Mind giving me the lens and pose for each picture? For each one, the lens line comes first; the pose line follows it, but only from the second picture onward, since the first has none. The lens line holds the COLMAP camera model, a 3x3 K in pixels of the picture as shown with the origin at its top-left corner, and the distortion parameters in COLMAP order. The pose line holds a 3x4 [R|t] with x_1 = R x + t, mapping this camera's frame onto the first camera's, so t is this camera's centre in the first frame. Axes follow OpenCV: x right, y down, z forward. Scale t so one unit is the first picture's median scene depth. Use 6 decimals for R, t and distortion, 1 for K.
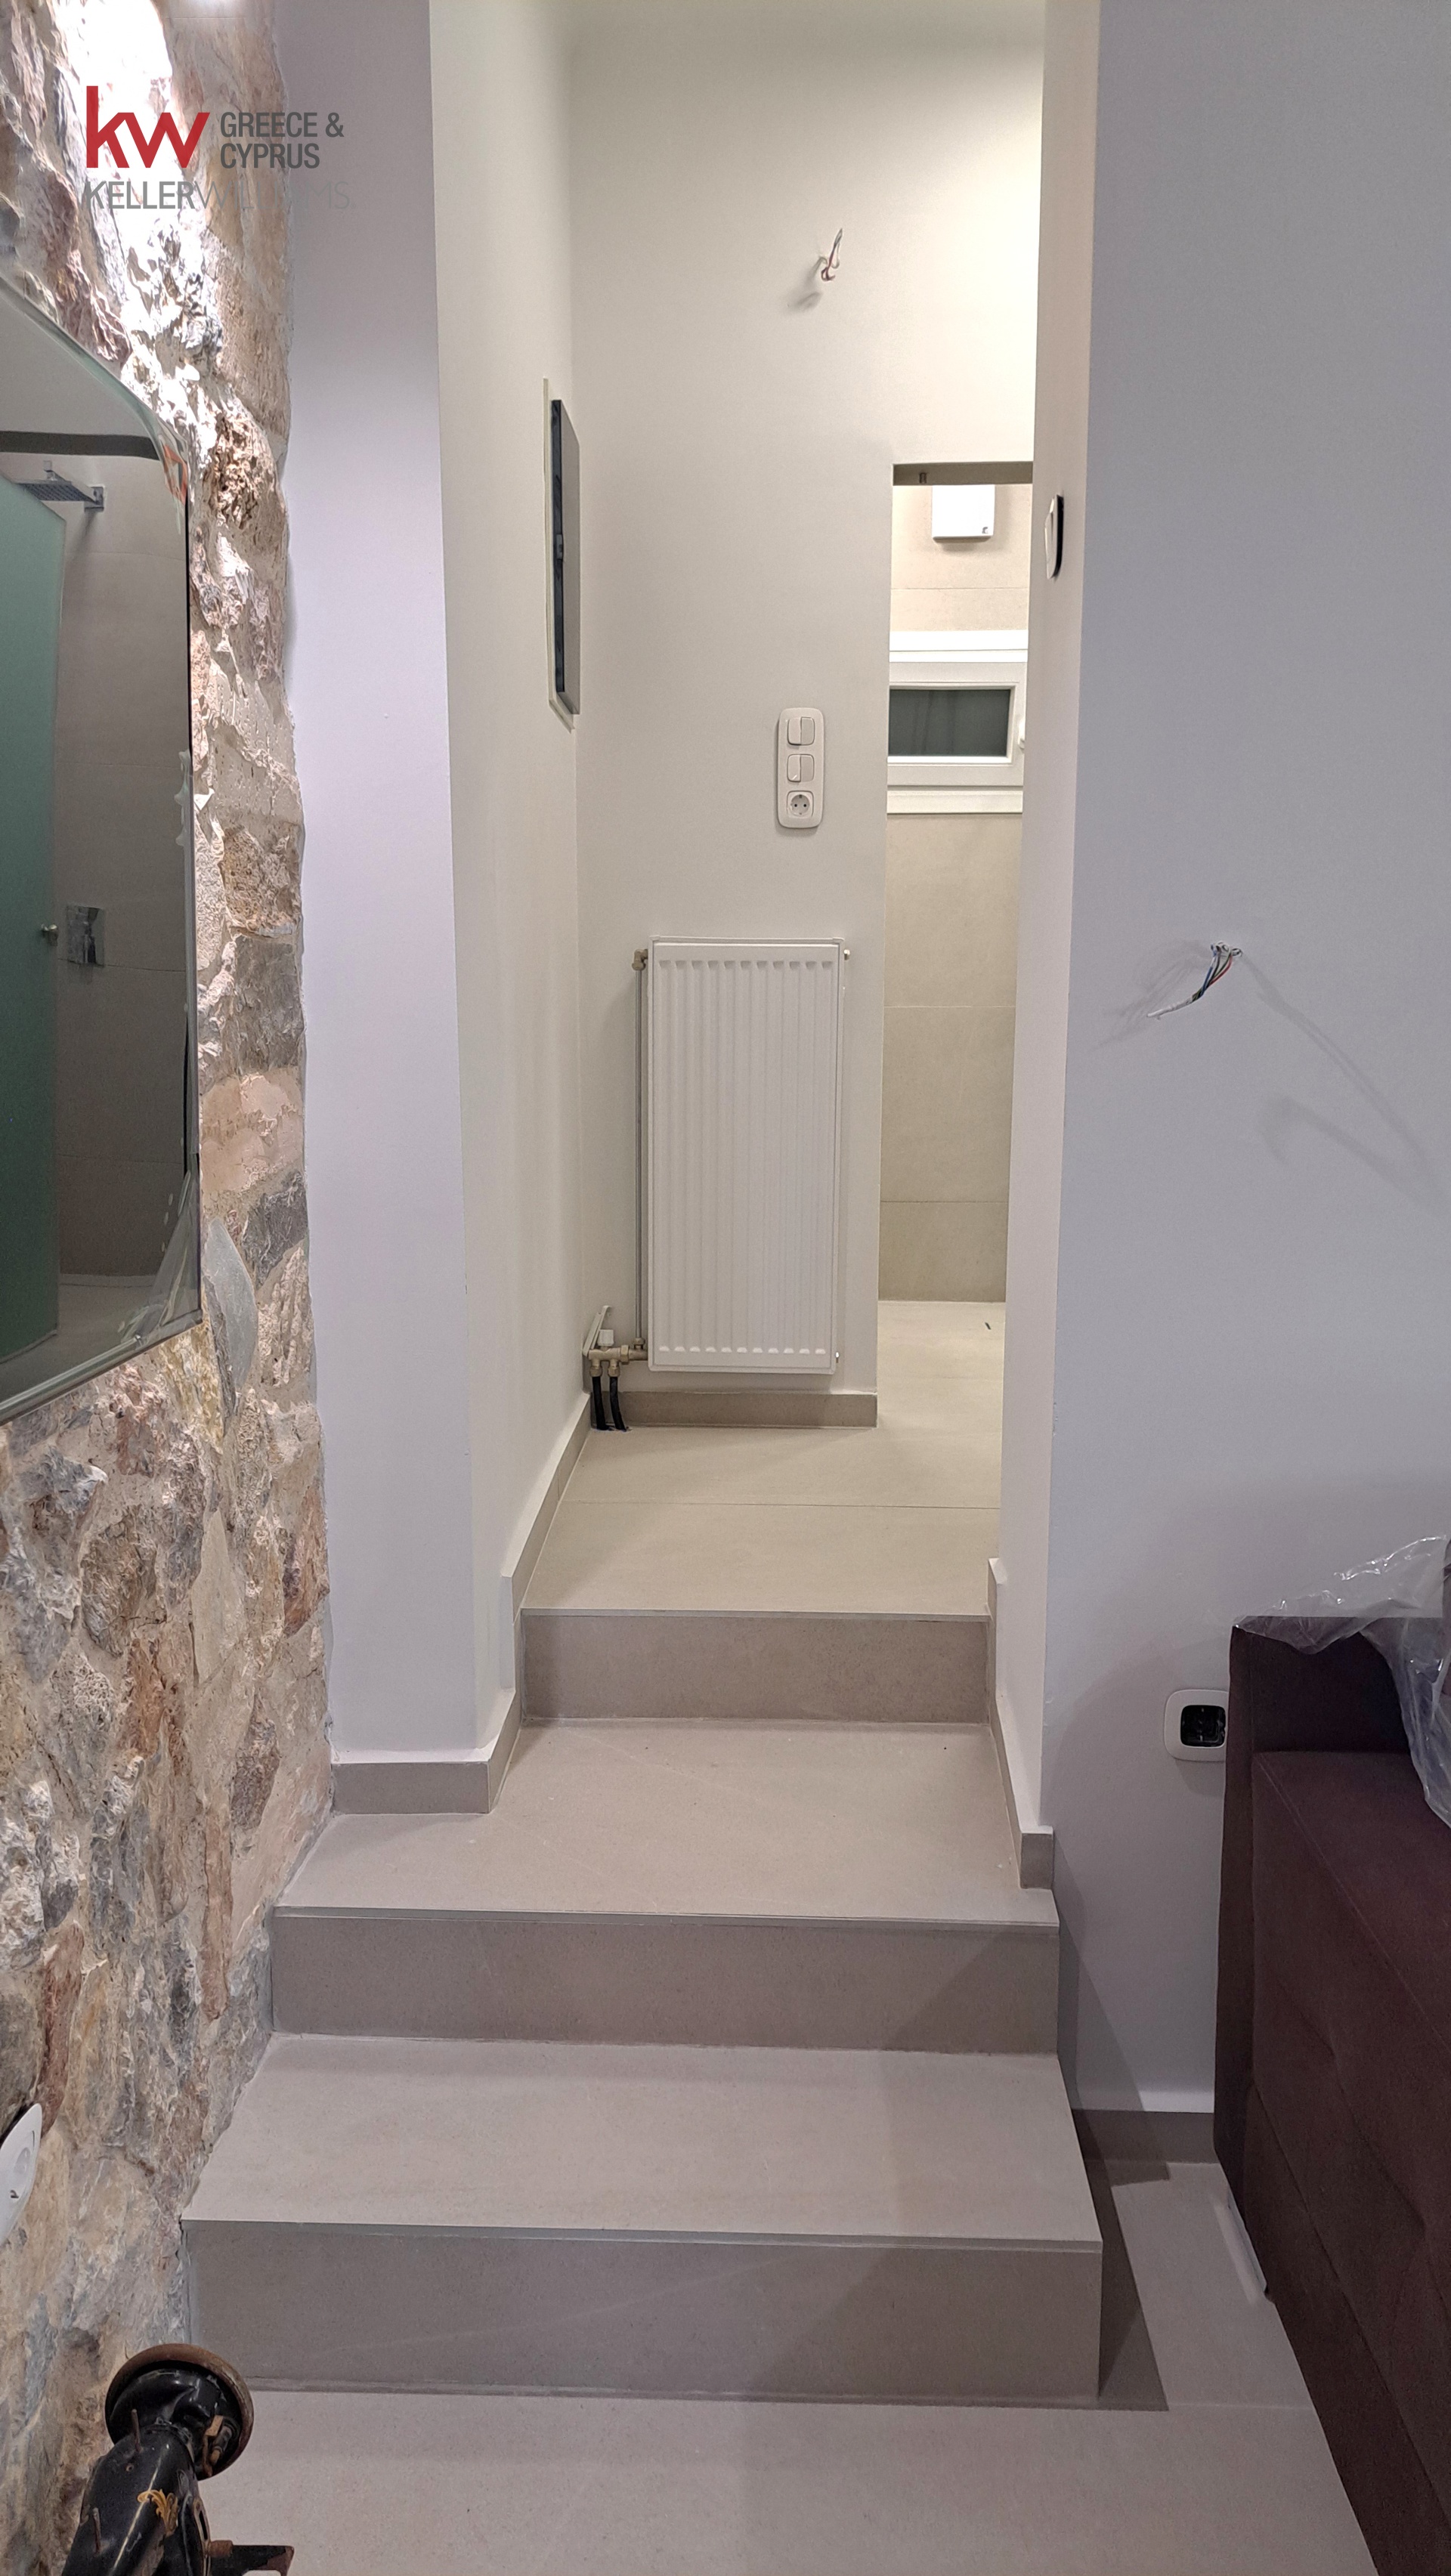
lens RADIAL K [[1830.4, 0, 729.3], [0, 1830.4, 1303.1], [0, 0, 1]] dist [0.018824, -0.023443]
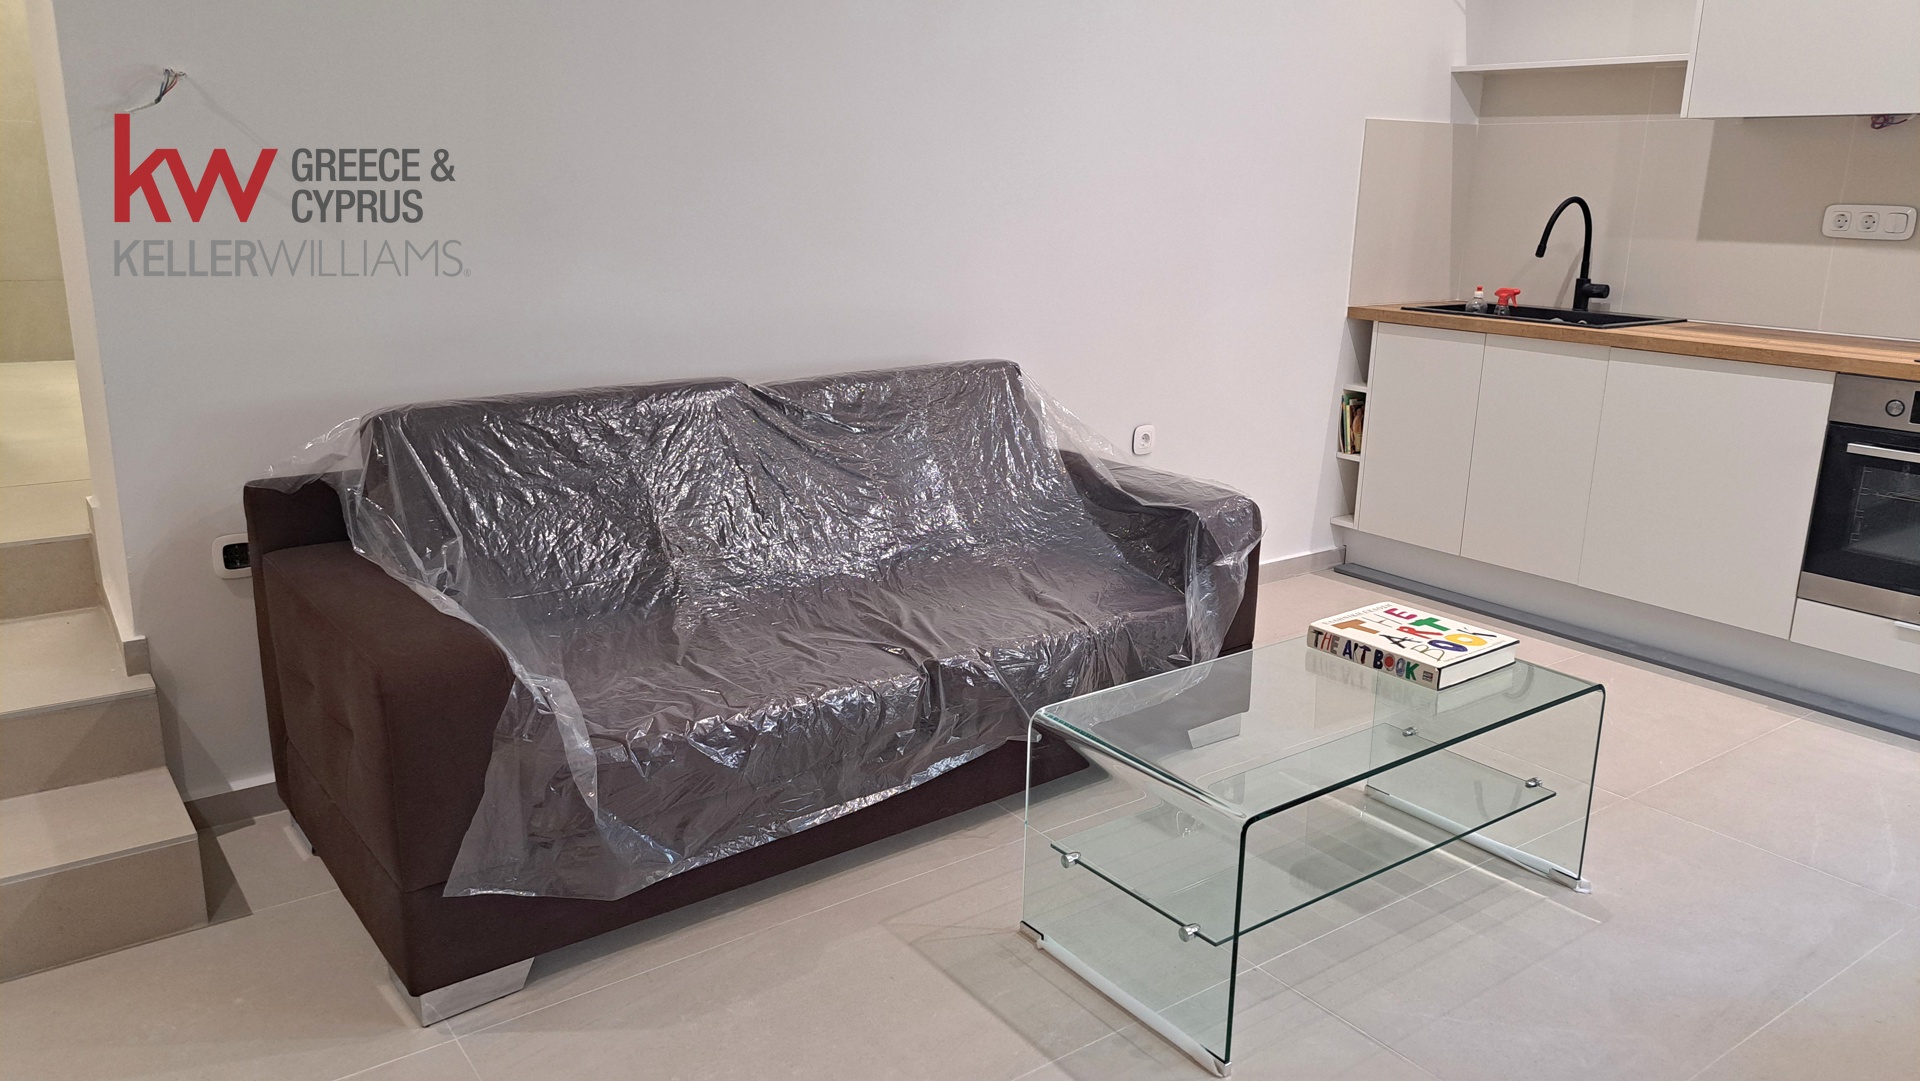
lens RADIAL K [[1364.2, 0, 956.1], [0, 1364.2, 533.4], [0, 0, 1]] dist [0.018824, -0.023443]
pose [[0.774339, -0.141988, 0.616635, 0.000889], [0.078946, 0.988563, 0.128493, 0.103547], [-0.627827, -0.050817, 0.776692, -0.376128]]
